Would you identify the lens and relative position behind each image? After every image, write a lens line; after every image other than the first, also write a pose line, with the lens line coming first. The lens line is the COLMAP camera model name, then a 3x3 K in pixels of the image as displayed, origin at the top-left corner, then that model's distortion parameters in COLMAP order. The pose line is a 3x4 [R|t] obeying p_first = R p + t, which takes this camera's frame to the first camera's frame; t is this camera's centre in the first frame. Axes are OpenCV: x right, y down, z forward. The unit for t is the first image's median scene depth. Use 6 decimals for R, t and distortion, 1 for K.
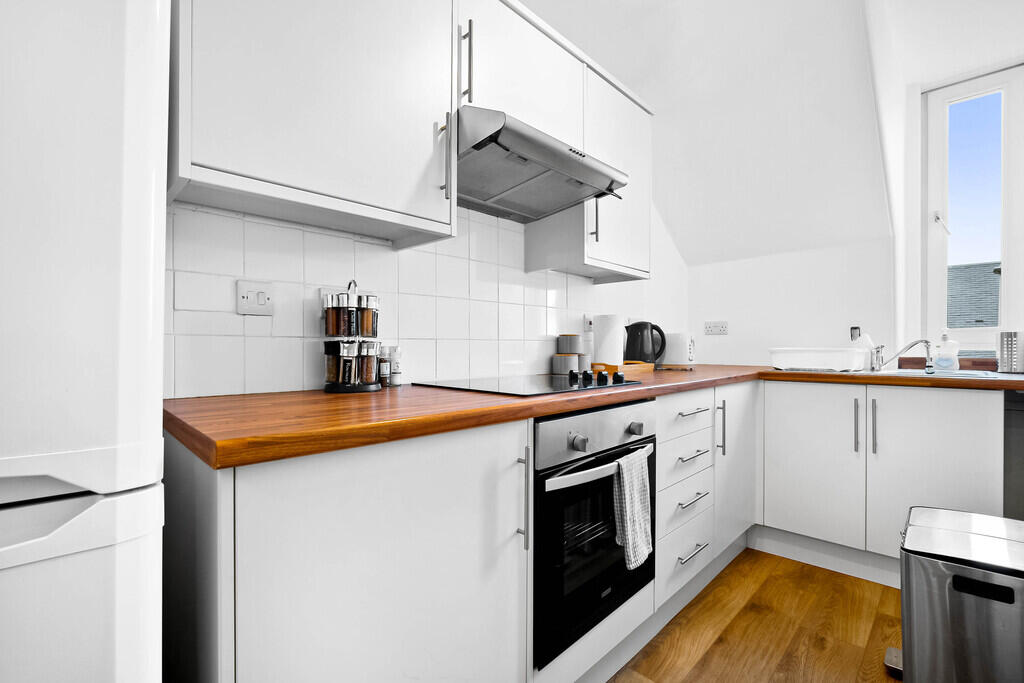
lens RADIAL K [[459.9, 0, 512.0], [0, 459.9, 341.5], [0, 0, 1]] dist [-0.000858, 0.000061]
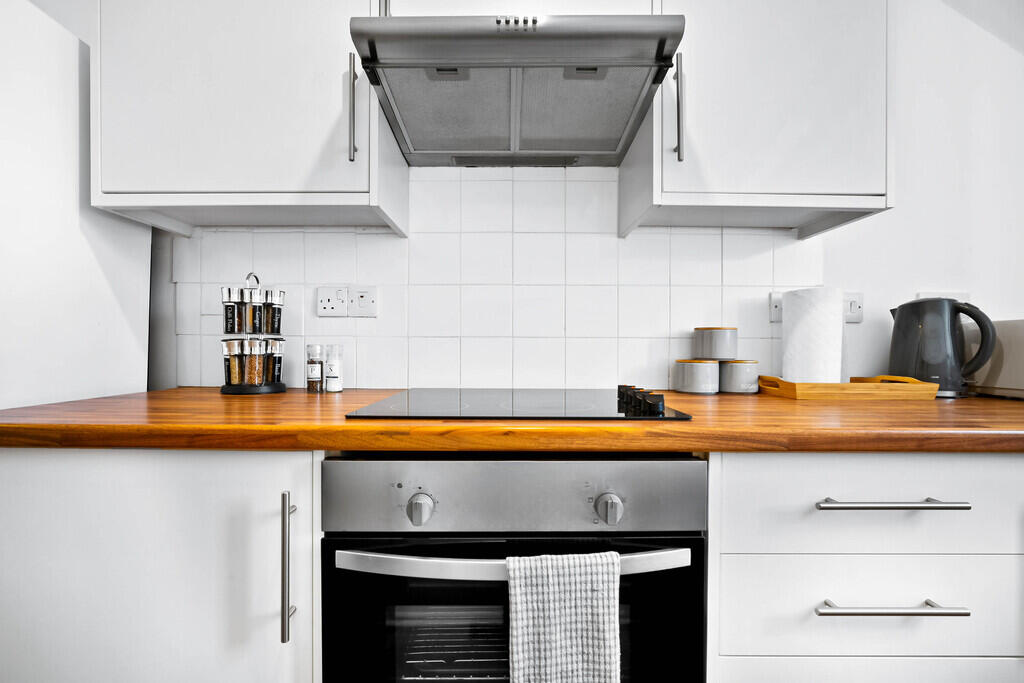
lens RADIAL K [[459.0, 0, 507.6], [0, 459.0, 347.2], [0, 0, 1]] dist [-0.000047, 0.000420]
pose [[0.692384, 0.003664, -0.721520, 0.506865], [0.001827, 0.999975, 0.006831, 0.007872], [0.721527, -0.006048, 0.692360, 0.518036]]
